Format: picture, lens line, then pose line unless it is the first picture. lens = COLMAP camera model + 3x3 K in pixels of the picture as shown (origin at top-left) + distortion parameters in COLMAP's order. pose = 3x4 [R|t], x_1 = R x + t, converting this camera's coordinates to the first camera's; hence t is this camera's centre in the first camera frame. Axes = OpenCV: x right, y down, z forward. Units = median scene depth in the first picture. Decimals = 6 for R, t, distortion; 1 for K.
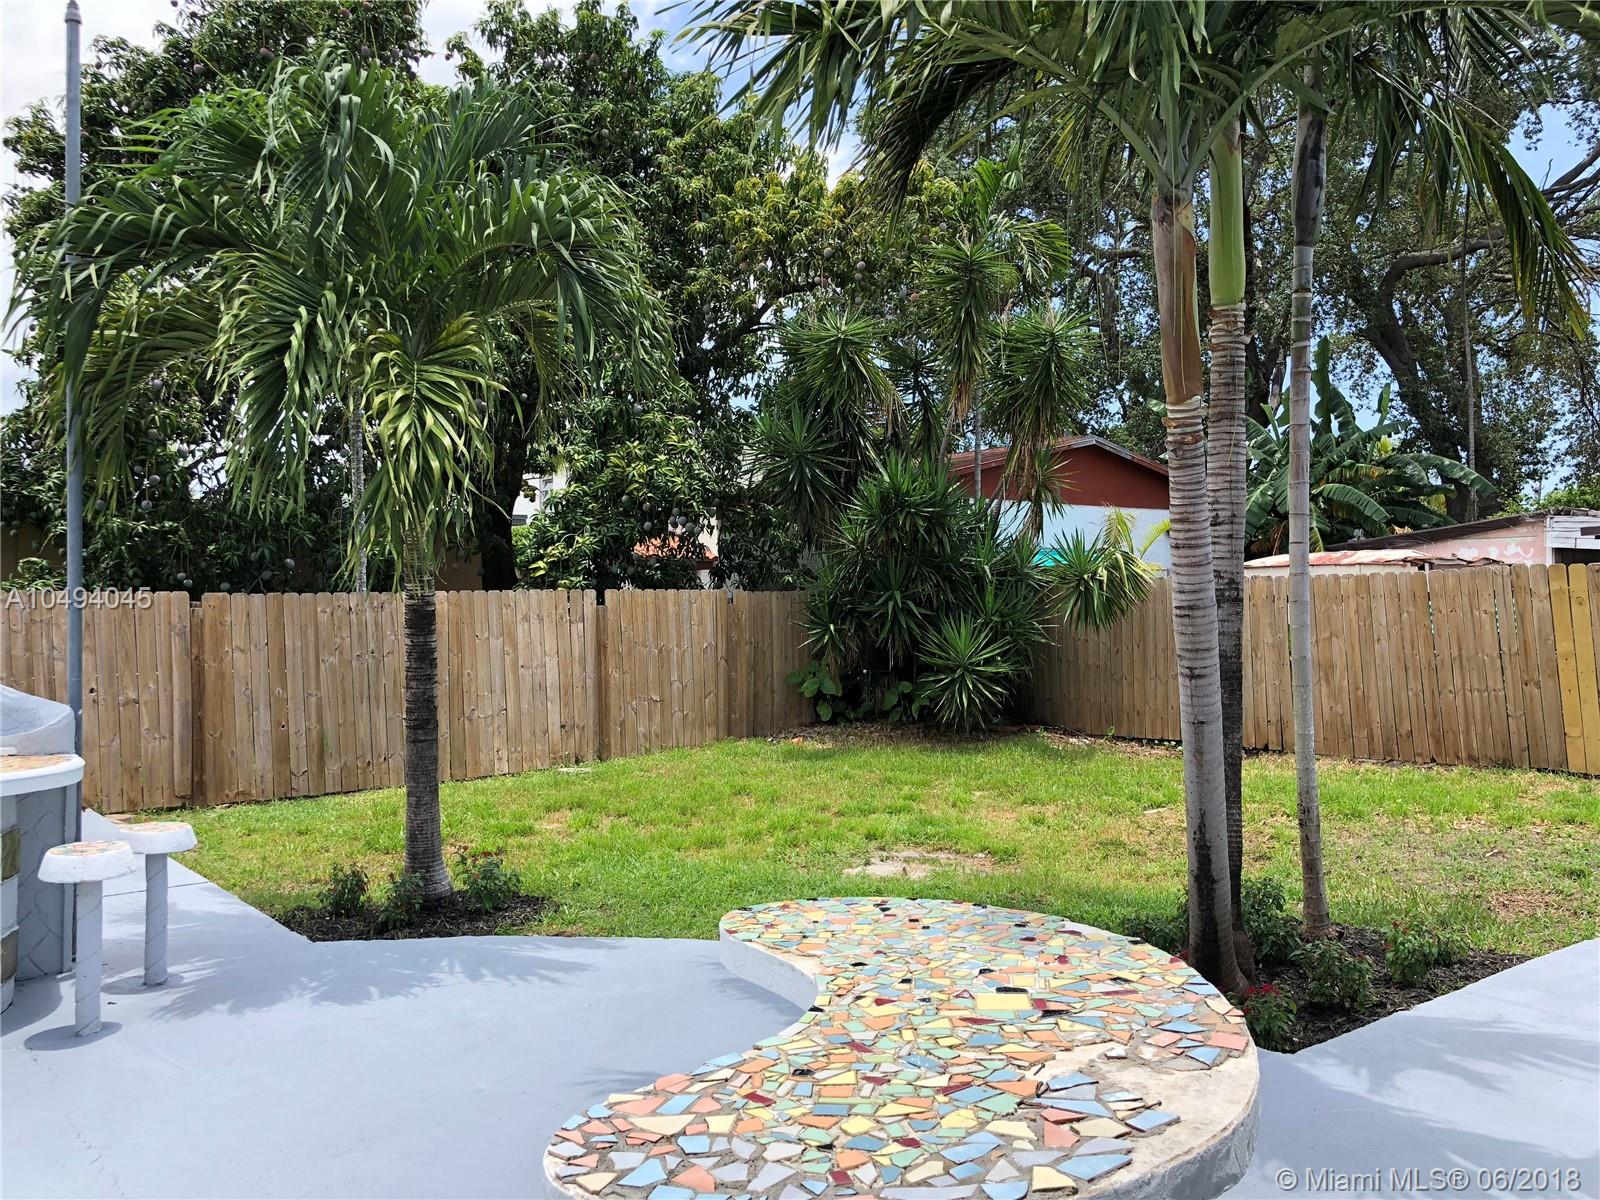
lens RADIAL K [[1301.8, 0, 800.0], [0, 1301.8, 600.0], [0, 0, 1]] dist [0.014159, -0.003045]
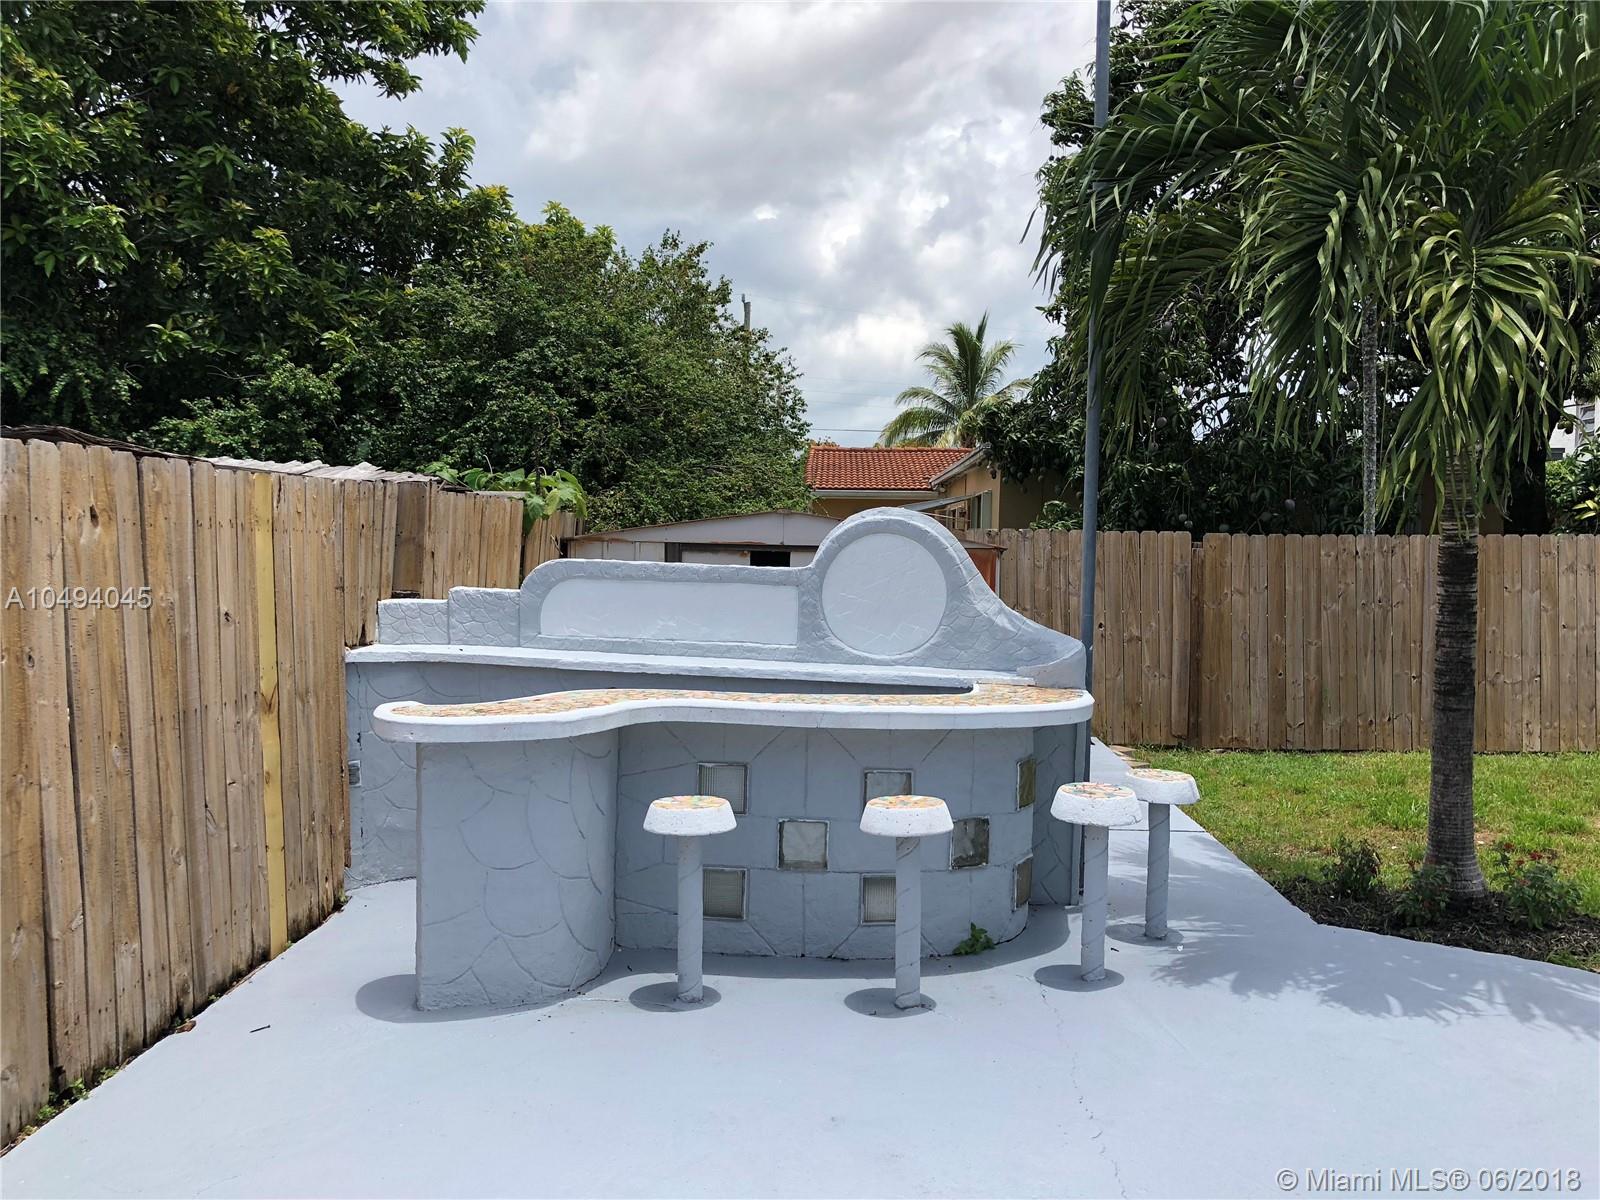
lens RADIAL K [[1301.8, 0, 800.0], [0, 1301.8, 600.0], [0, 0, 1]] dist [0.014159, -0.003045]
pose [[0.749318, 0.044058, -0.660743, -0.052091], [-0.016173, 0.998704, 0.048252, 0.003504], [0.662013, -0.025470, 0.749060, 0.091286]]
